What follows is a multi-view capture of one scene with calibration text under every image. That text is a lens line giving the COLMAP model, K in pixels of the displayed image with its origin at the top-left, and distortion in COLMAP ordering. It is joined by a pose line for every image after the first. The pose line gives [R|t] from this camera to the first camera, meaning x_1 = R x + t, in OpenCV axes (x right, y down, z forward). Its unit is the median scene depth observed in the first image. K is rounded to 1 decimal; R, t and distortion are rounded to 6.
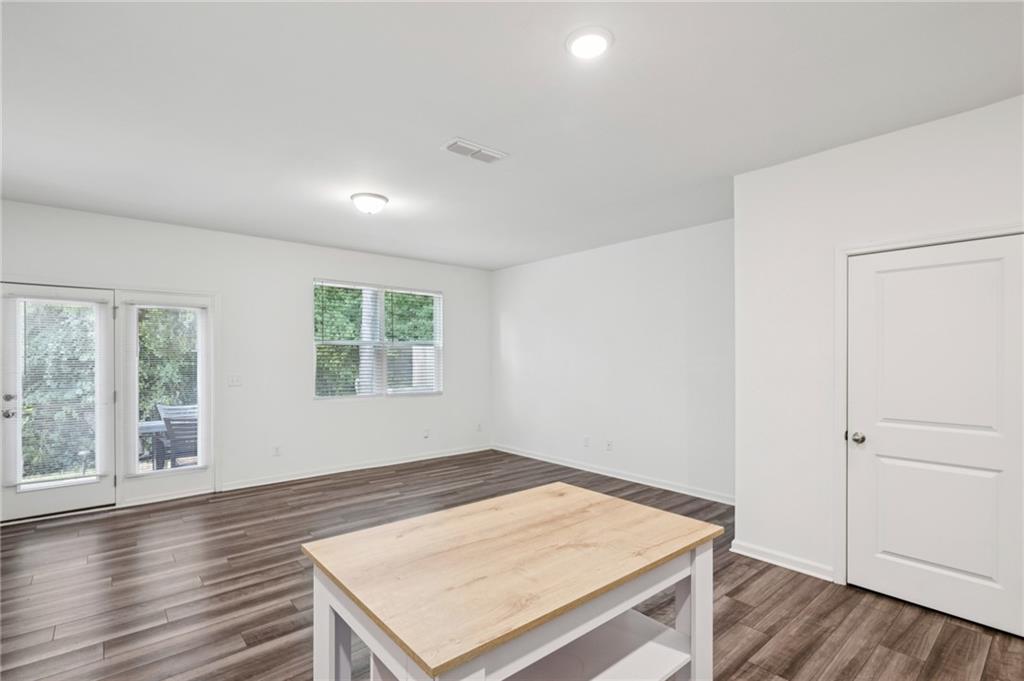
lens RADIAL K [[484.1, 0, 510.0], [0, 484.1, 354.6], [0, 0, 1]] dist [0.004910, 0.000196]
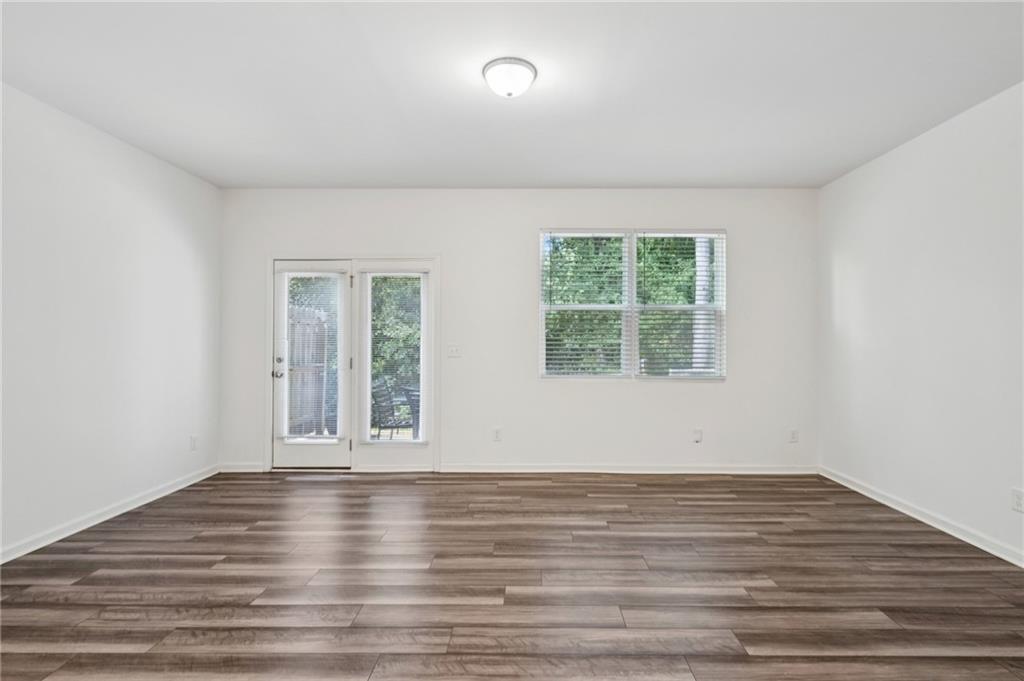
lens RADIAL K [[484.1, 0, 527.5], [0, 484.1, 337.5], [0, 0, 1]] dist [0.004910, 0.000196]
pose [[0.757642, -0.001508, -0.652669, 0.126707], [0.000987, 0.999999, -0.001165, 0.030555], [0.652670, 0.000238, 0.757642, 0.424831]]
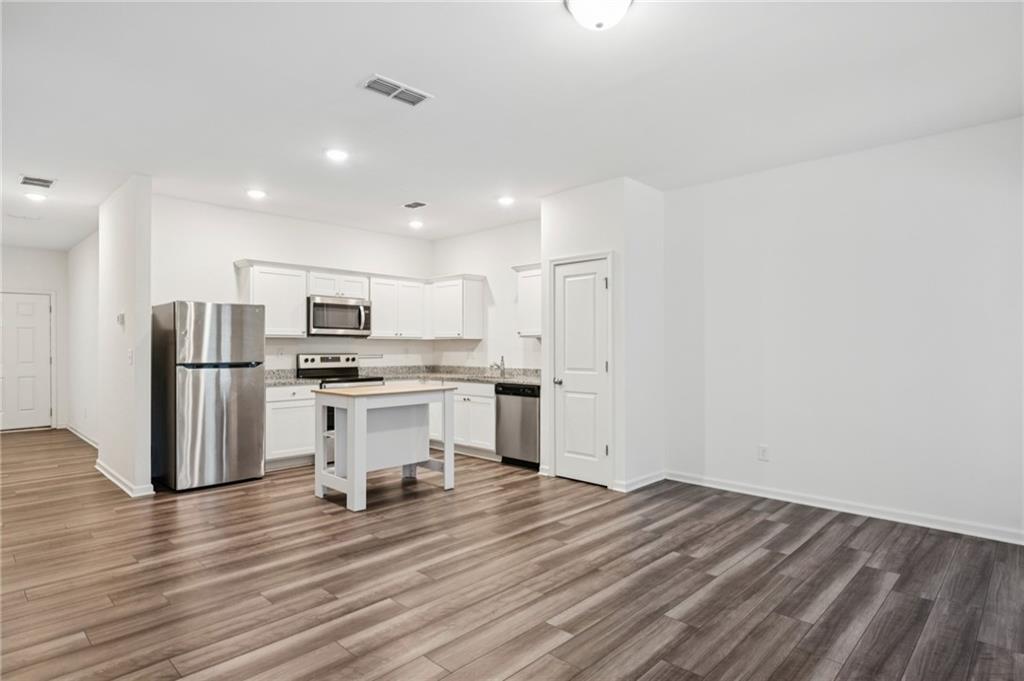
lens RADIAL K [[555.4, 0, 511.3], [0, 555.4, 339.4], [0, 0, 1]] dist [0.001463, -0.000971]
pose [[-0.995039, 0.000264, -0.099481, -0.113381], [0.001926, 0.999860, -0.016605, 0.036178], [0.099463, -0.016714, -0.994901, 1.270009]]
